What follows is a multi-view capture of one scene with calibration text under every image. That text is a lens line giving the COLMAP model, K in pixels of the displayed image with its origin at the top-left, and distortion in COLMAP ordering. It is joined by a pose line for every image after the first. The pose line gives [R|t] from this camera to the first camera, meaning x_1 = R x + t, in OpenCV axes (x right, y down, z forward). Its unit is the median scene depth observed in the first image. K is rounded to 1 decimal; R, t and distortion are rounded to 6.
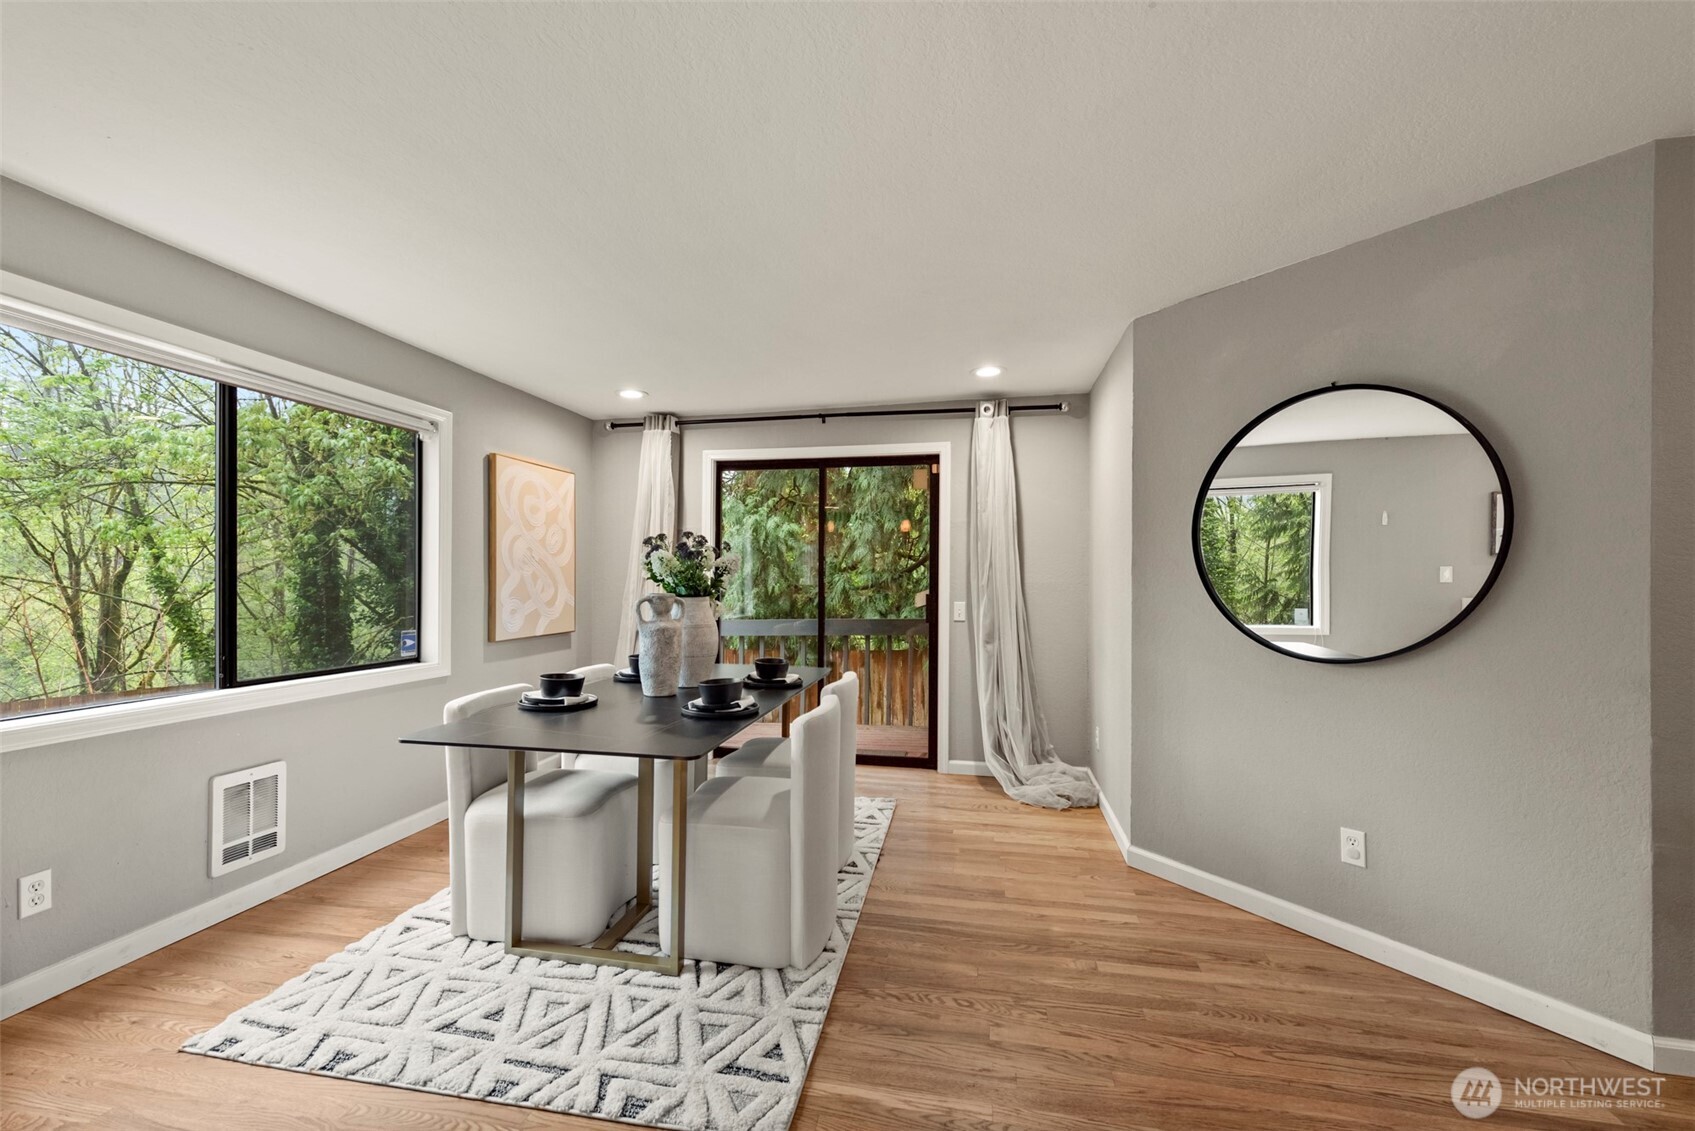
lens RADIAL K [[705.8, 0, 829.8], [0, 705.8, 578.2], [0, 0, 1]] dist [0.006238, -0.001161]
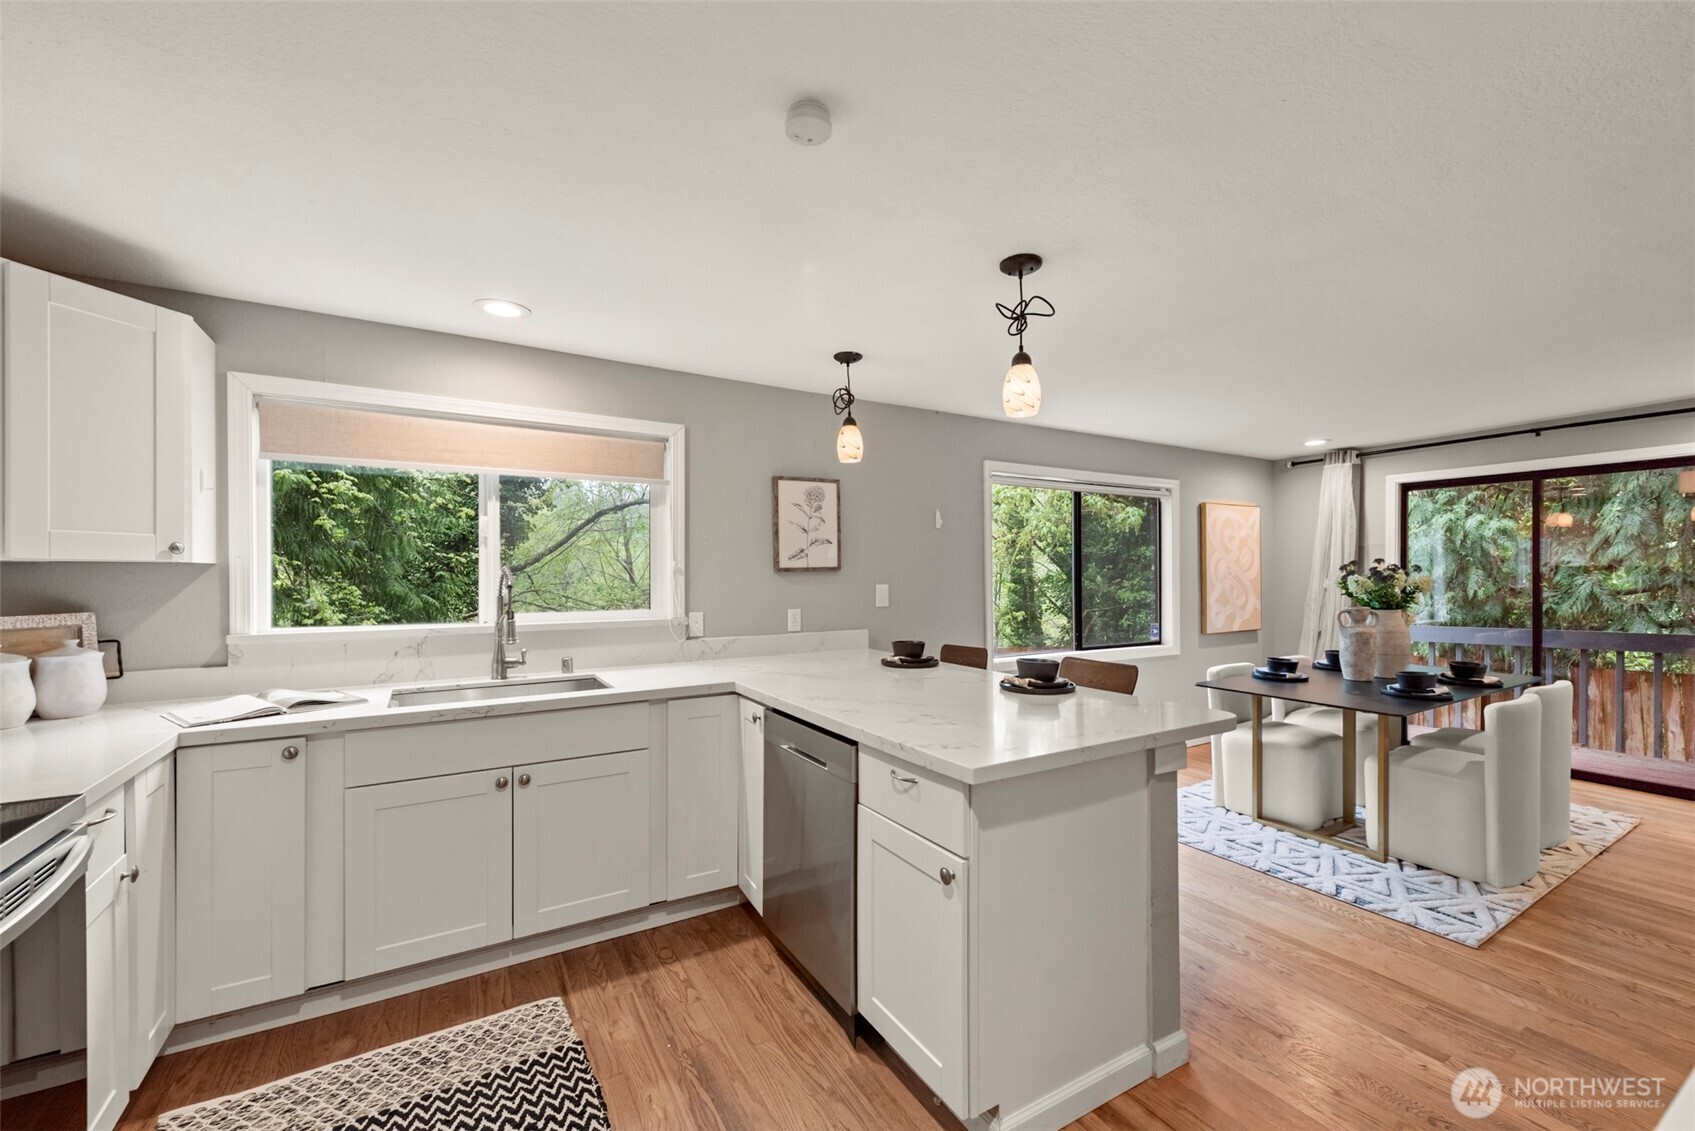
lens RADIAL K [[677.4, 0, 849.2], [0, 677.4, 571.5], [0, 0, 1]] dist [0.005030, -0.000911]
pose [[0.675673, -0.009413, -0.737141, 0.069279], [0.008231, 0.999952, -0.005224, -0.049012], [0.737156, -0.002537, 0.675718, -0.633882]]
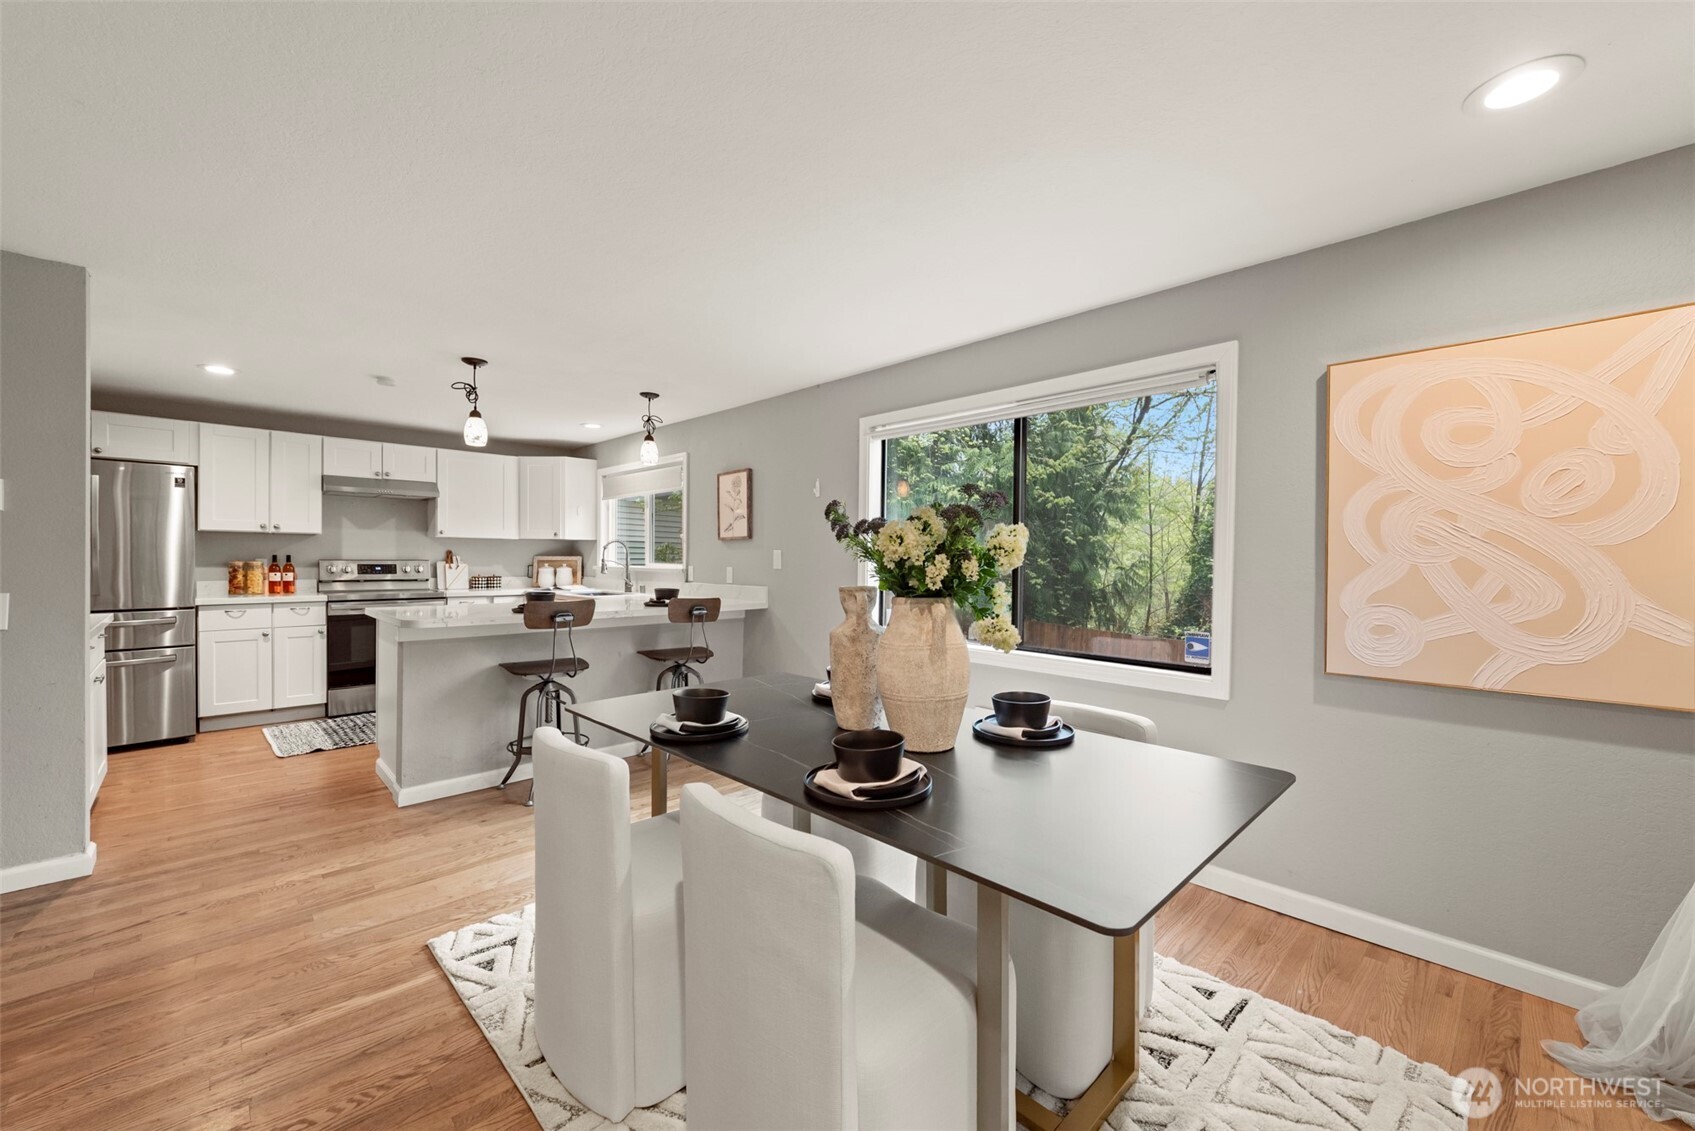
lens RADIAL K [[677.4, 0, 856.3], [0, 677.4, 560.2], [0, 0, 1]] dist [0.005030, -0.000911]
pose [[-0.558528, -0.008988, -0.829437, 0.334737], [-0.011088, 0.999933, -0.003370, -0.002385], [0.829411, 0.007315, -0.558590, 1.370721]]
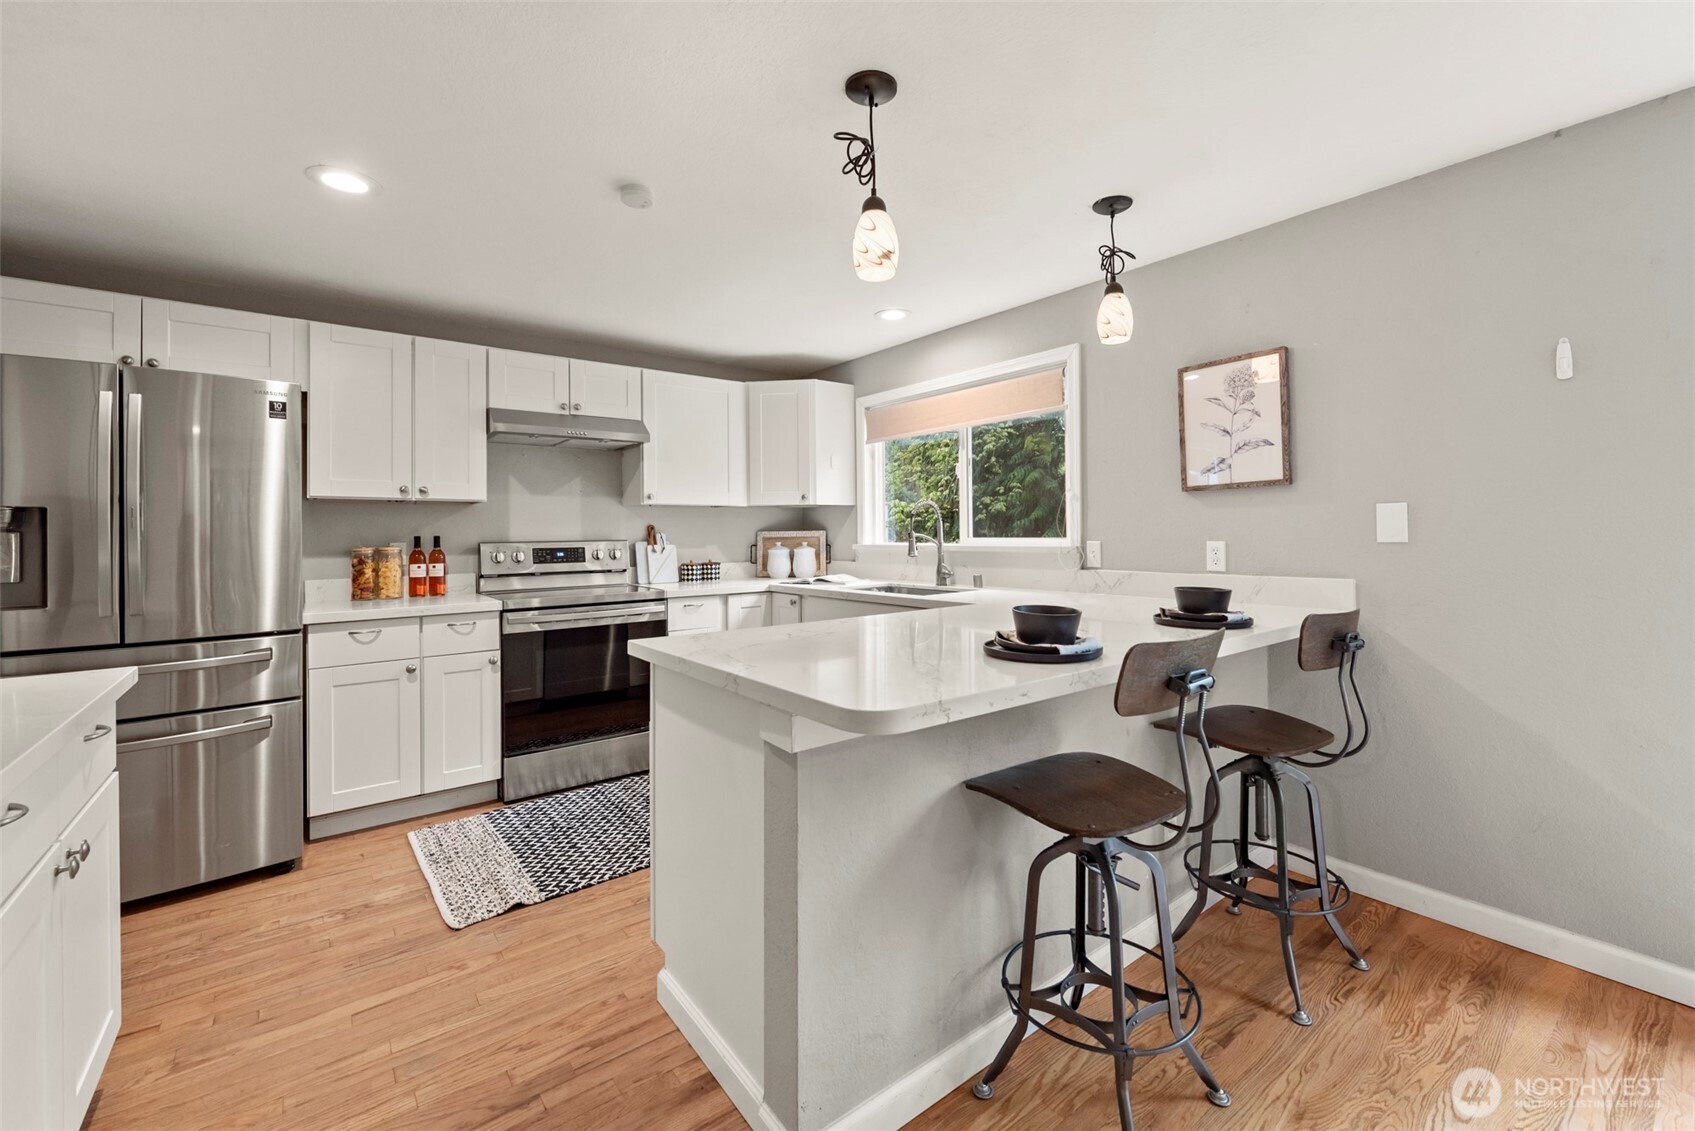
lens RADIAL K [[705.8, 0, 858.6], [0, 705.8, 517.5], [0, 0, 1]] dist [0.006238, -0.001161]
pose [[-0.644418, -0.016323, -0.764499, 0.125768], [0.009060, 0.999539, -0.028979, 0.004546], [0.764619, -0.025601, -0.643973, 0.382405]]
